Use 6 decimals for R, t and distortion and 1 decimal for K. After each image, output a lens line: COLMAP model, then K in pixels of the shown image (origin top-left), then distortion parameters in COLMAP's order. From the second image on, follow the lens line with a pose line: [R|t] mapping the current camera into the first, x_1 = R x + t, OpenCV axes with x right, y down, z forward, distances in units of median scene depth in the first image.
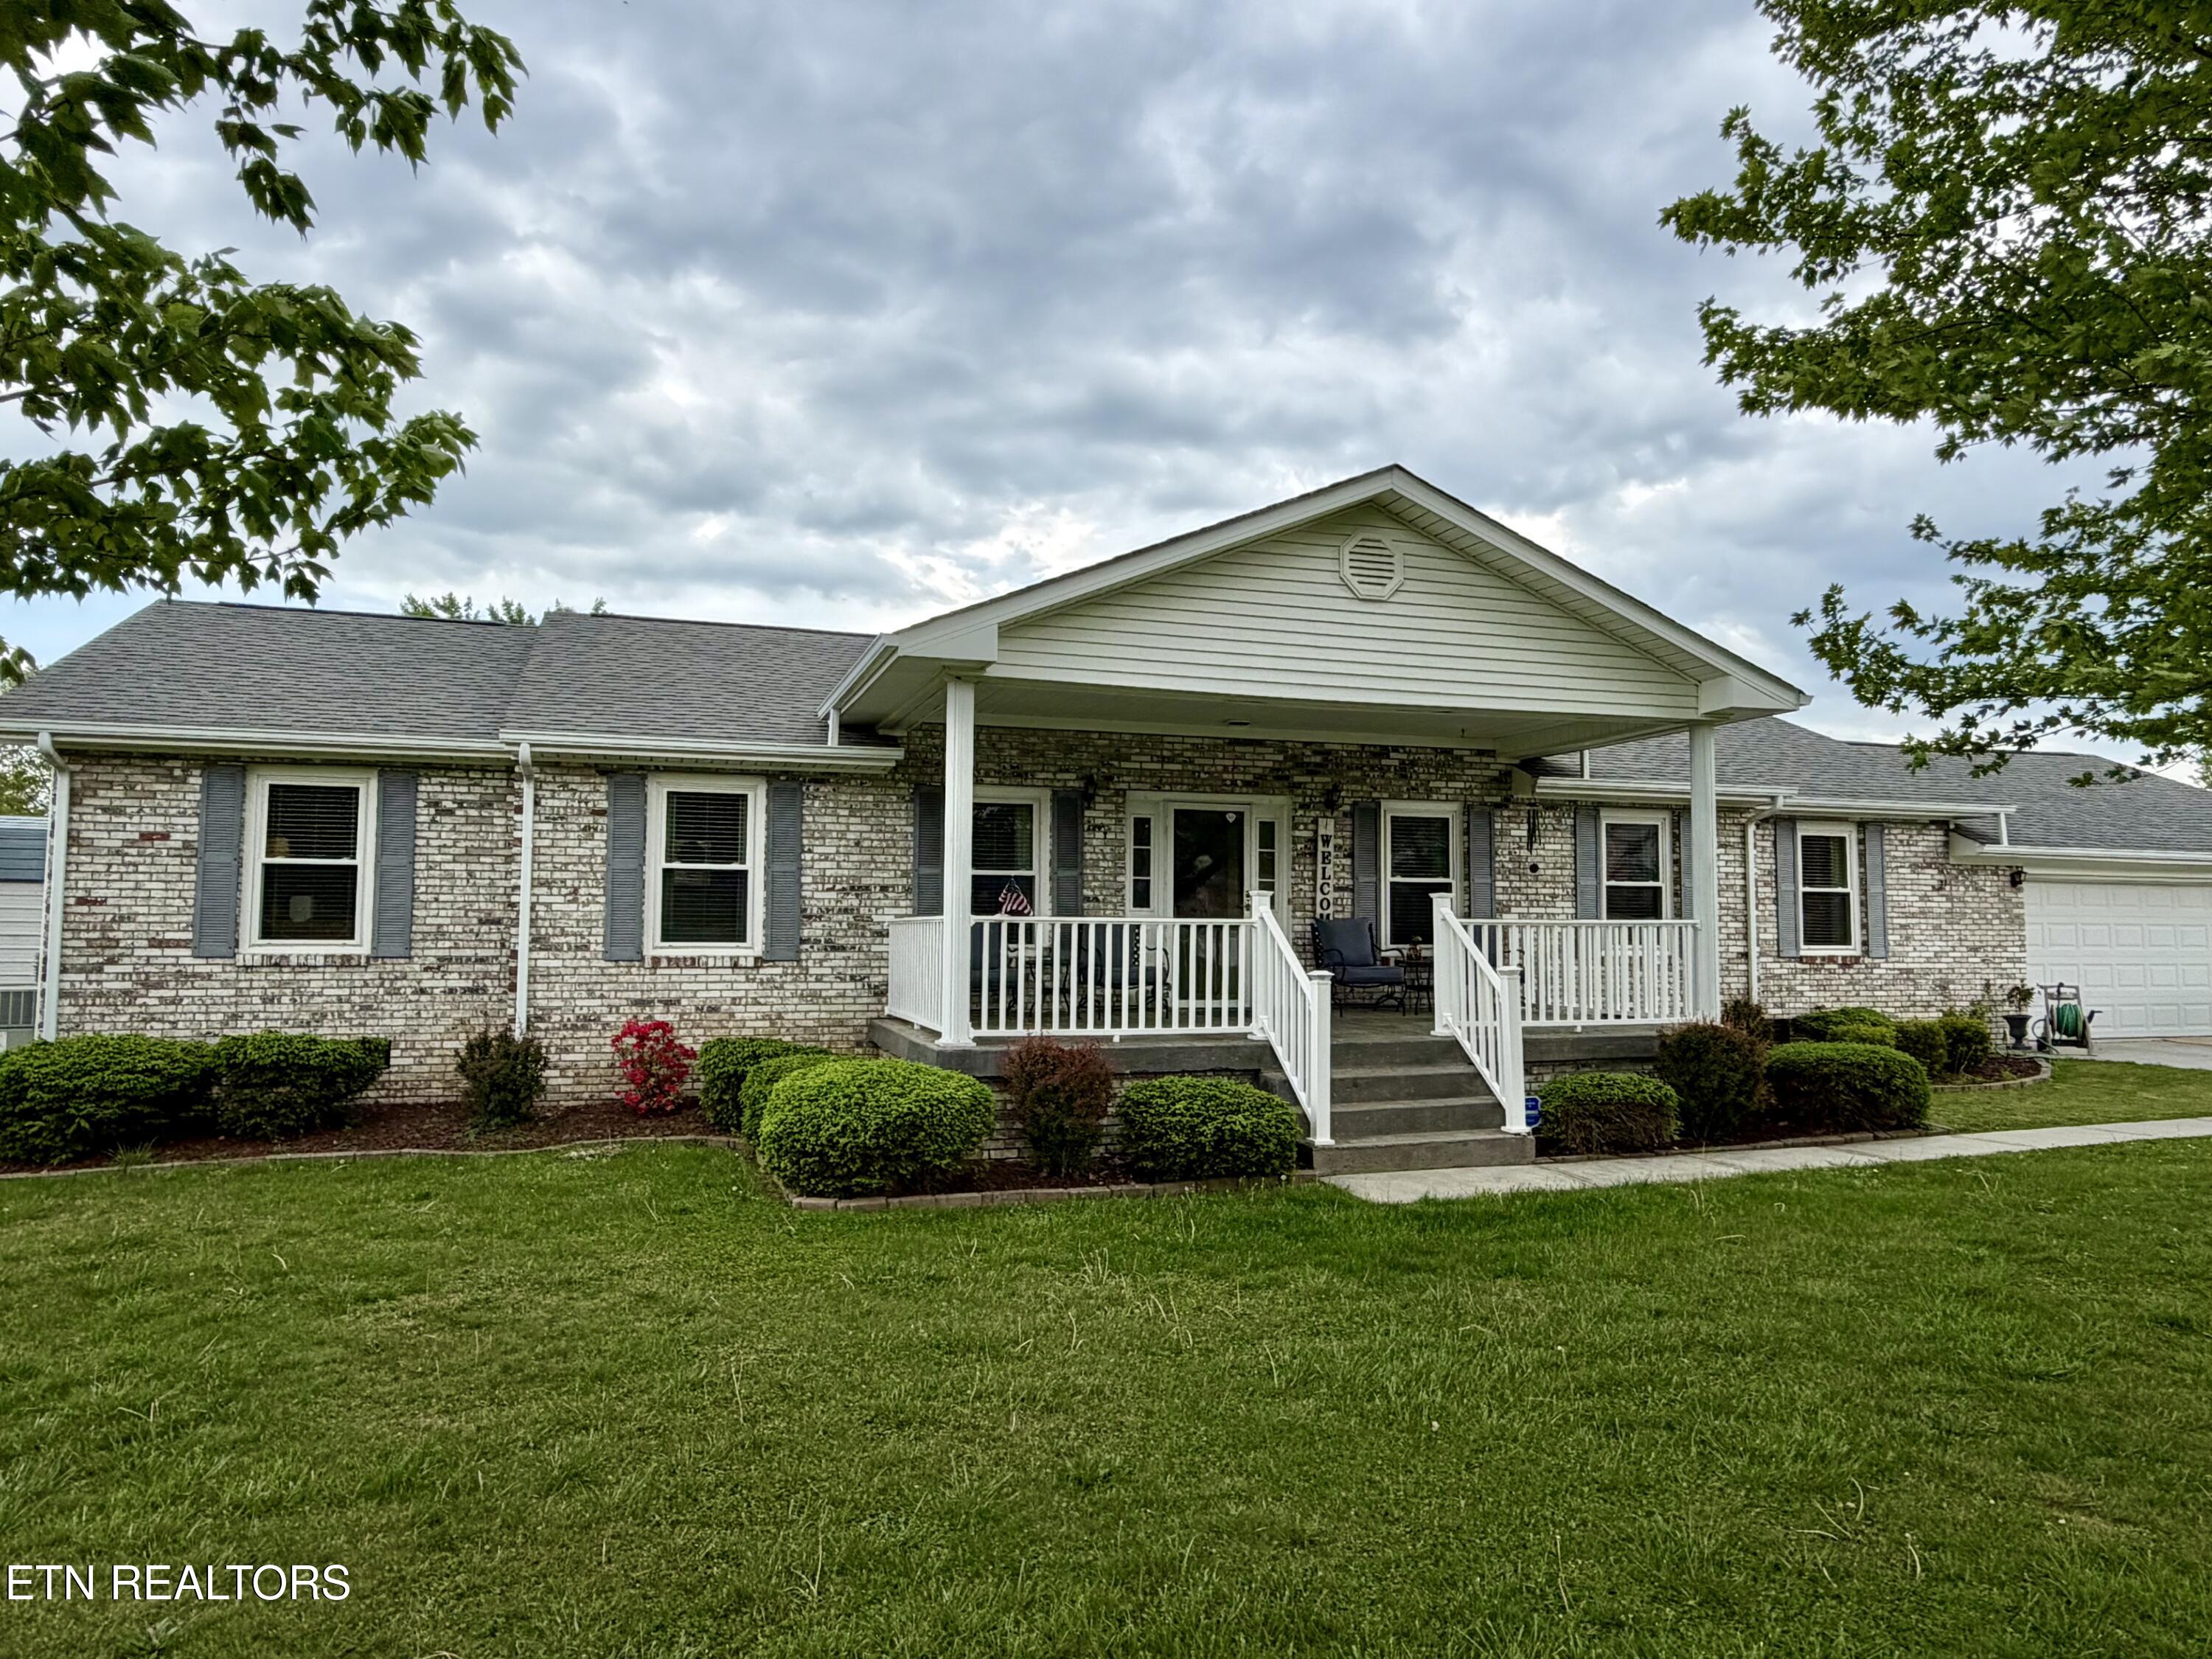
lens RADIAL K [[1501.3, 0, 1106.0], [0, 1501.3, 829.5], [0, 0, 1]] dist [-0.002051, -0.006093]
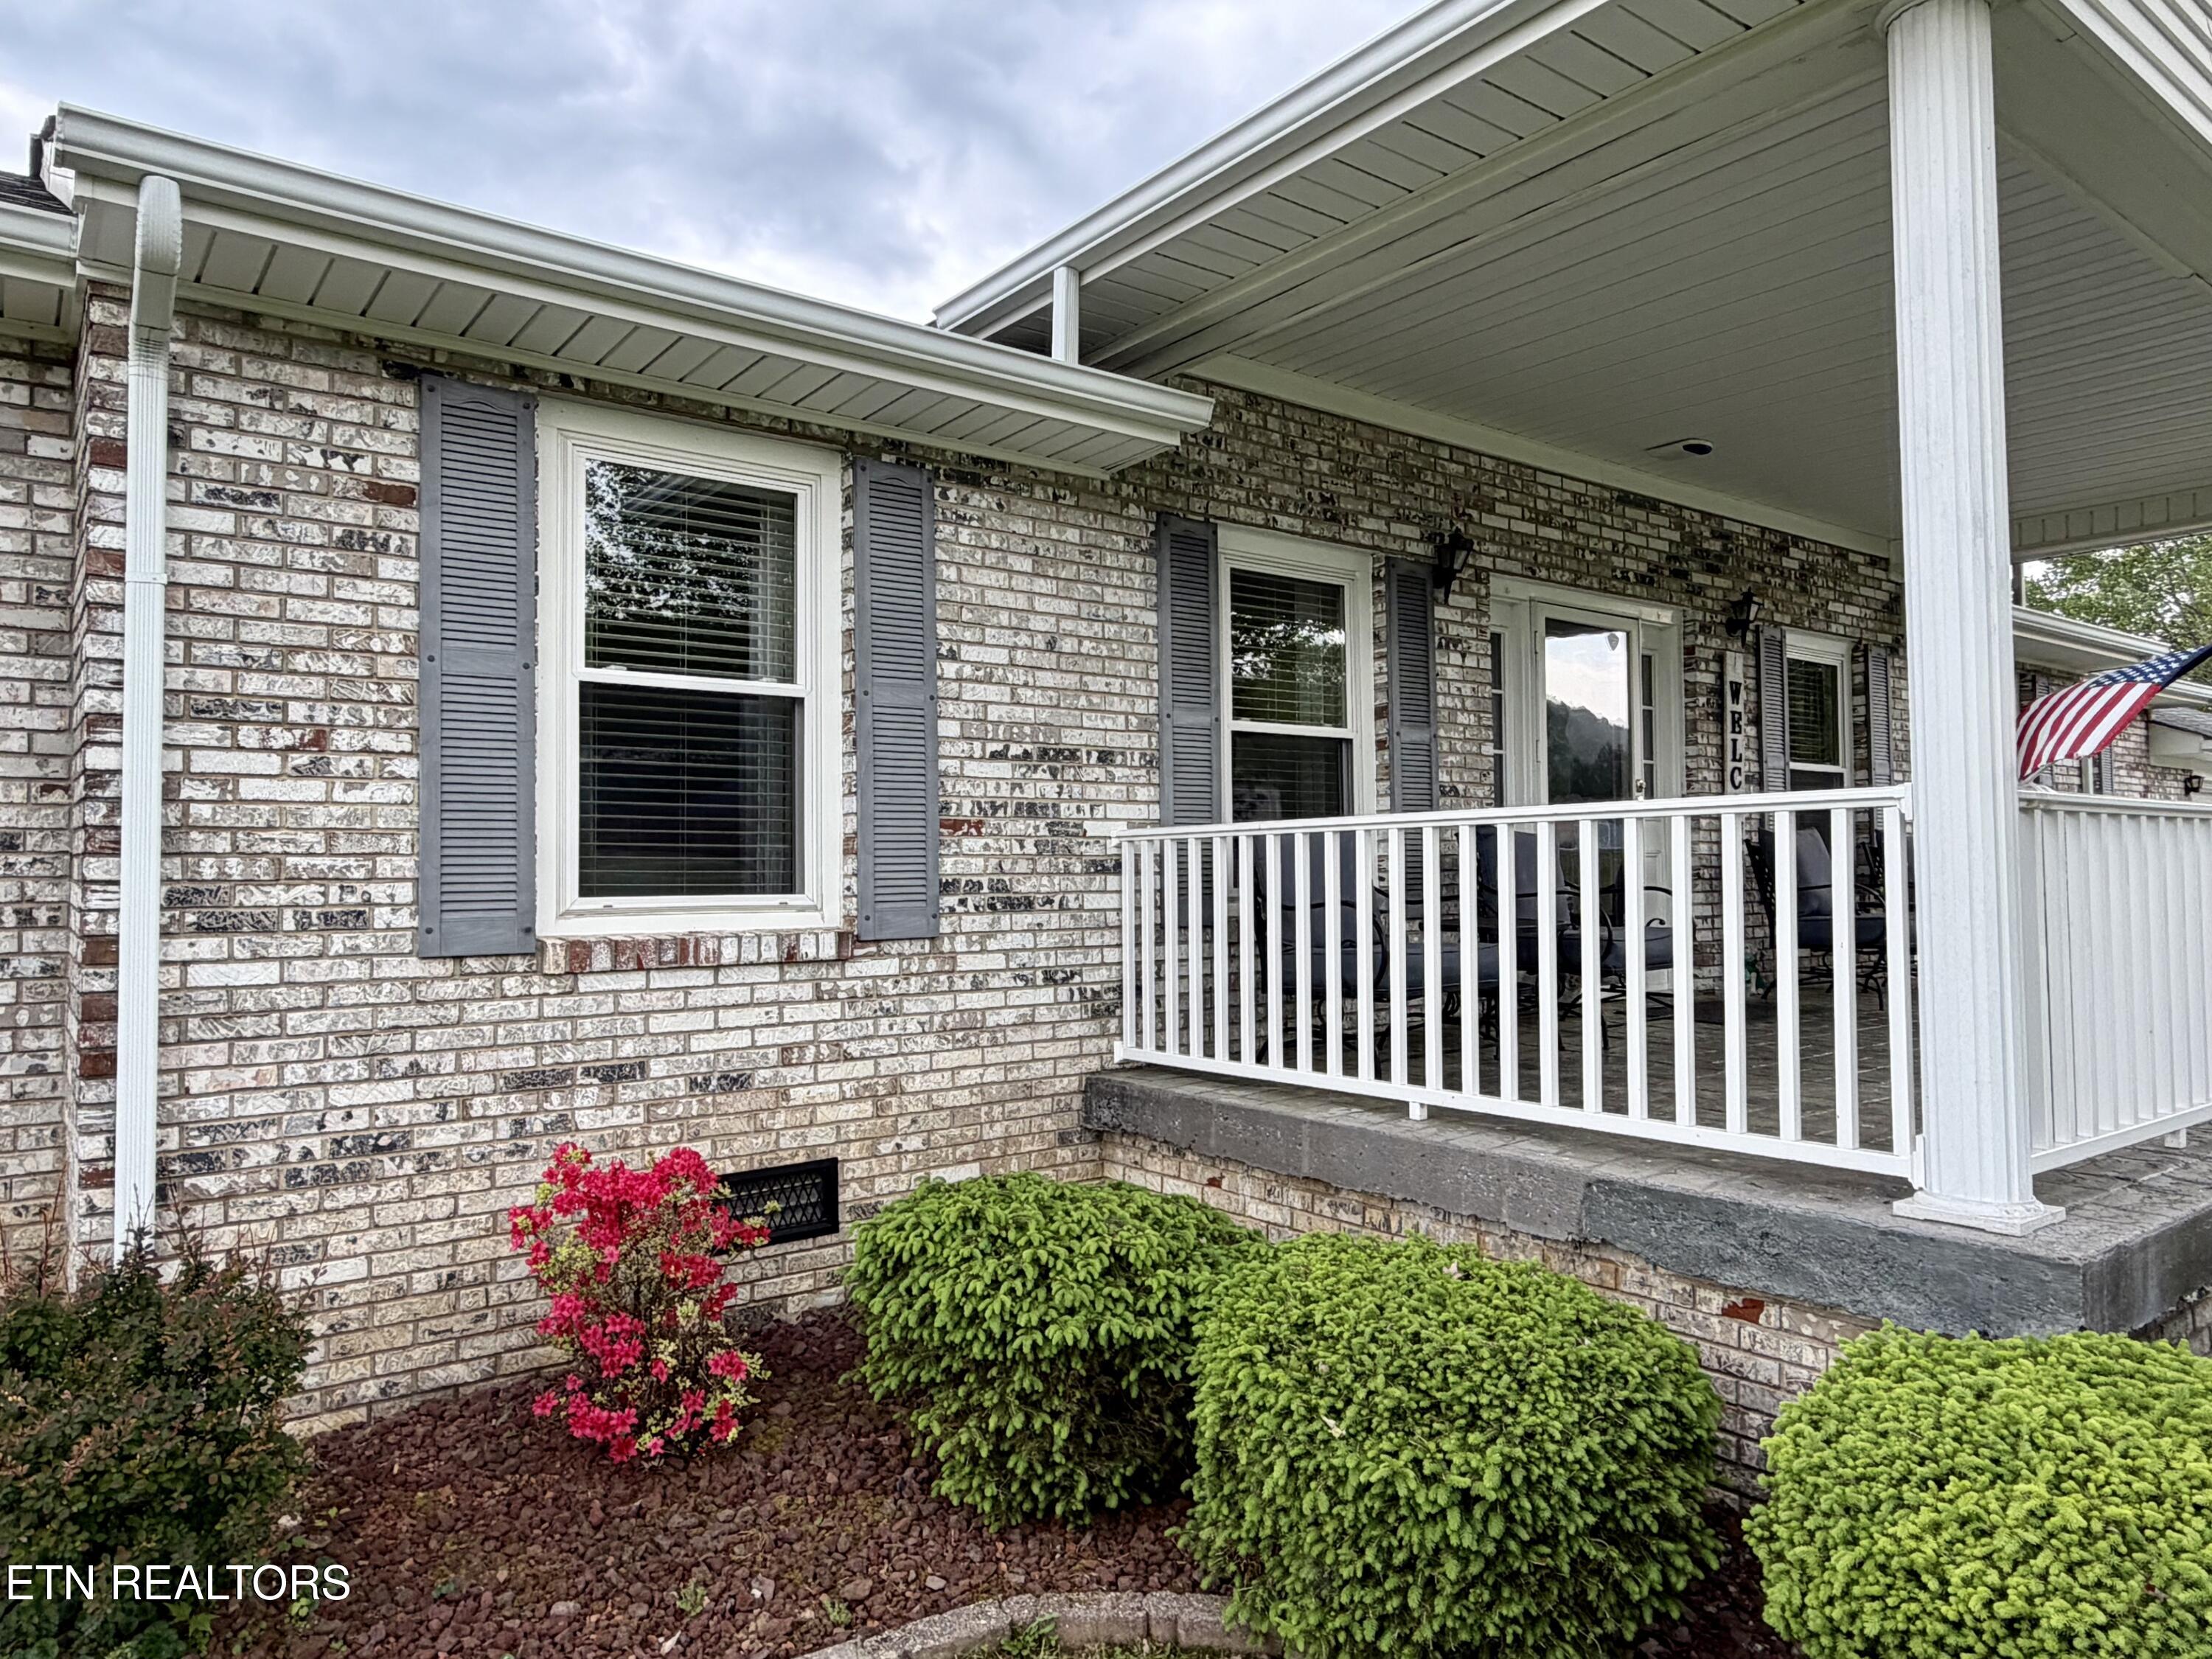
lens RADIAL K [[1501.3, 0, 1106.0], [0, 1501.3, 829.5], [0, 0, 1]] dist [-0.002051, -0.006093]
pose [[0.920137, -0.007860, 0.391518, -0.312472], [0.000049, 0.999801, 0.019954, 0.051496], [-0.391597, -0.018341, 0.919954, 0.624884]]
